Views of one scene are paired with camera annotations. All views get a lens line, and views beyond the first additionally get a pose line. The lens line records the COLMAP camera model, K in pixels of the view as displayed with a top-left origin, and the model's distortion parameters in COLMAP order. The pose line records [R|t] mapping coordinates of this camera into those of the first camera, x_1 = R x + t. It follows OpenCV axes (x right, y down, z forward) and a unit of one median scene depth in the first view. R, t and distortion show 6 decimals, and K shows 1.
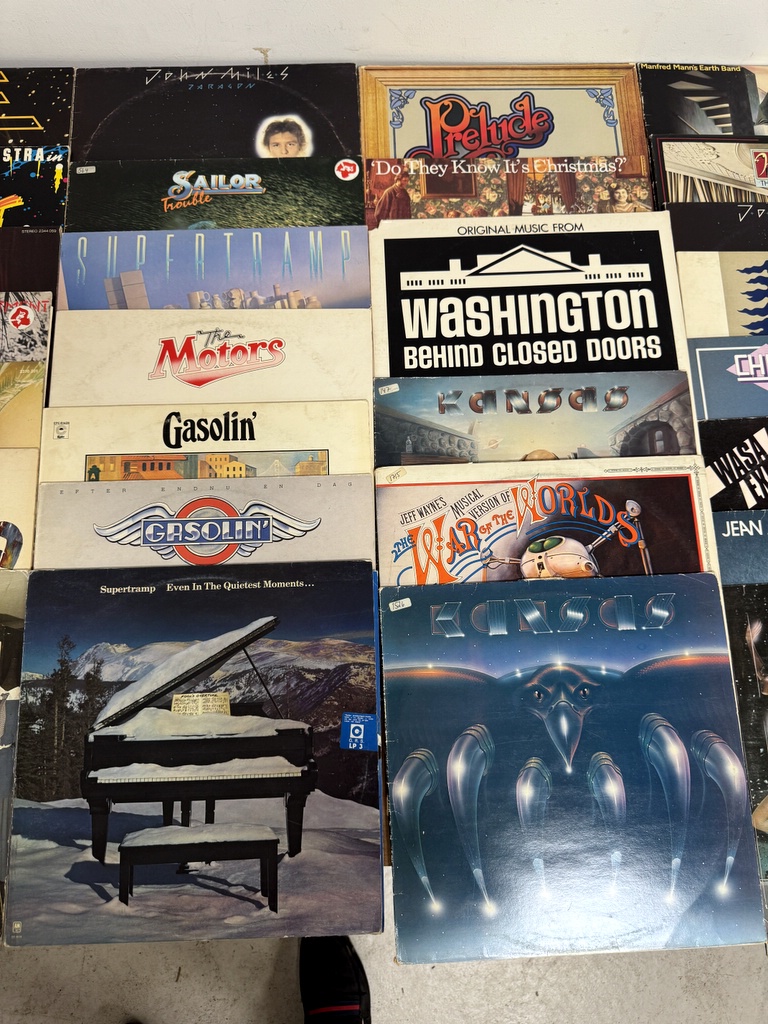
lens RADIAL K [[708.3, 0, 384.0], [0, 708.3, 512.0], [0, 0, 1]] dist [0.033600, -0.038219]
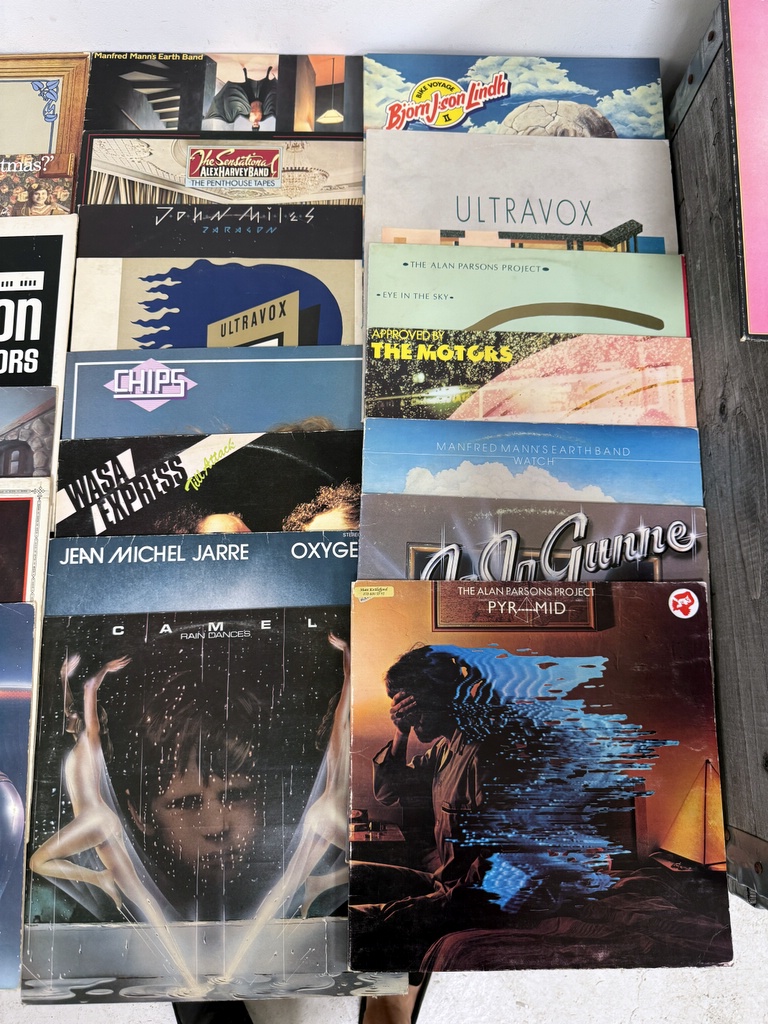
lens RADIAL K [[708.3, 0, 384.0], [0, 708.3, 512.0], [0, 0, 1]] dist [0.033600, -0.038219]
pose [[0.999289, 0.011513, -0.035894, 0.877911], [-0.010411, 0.999473, 0.030734, -0.064434], [0.036229, -0.030338, 0.998883, 0.064093]]
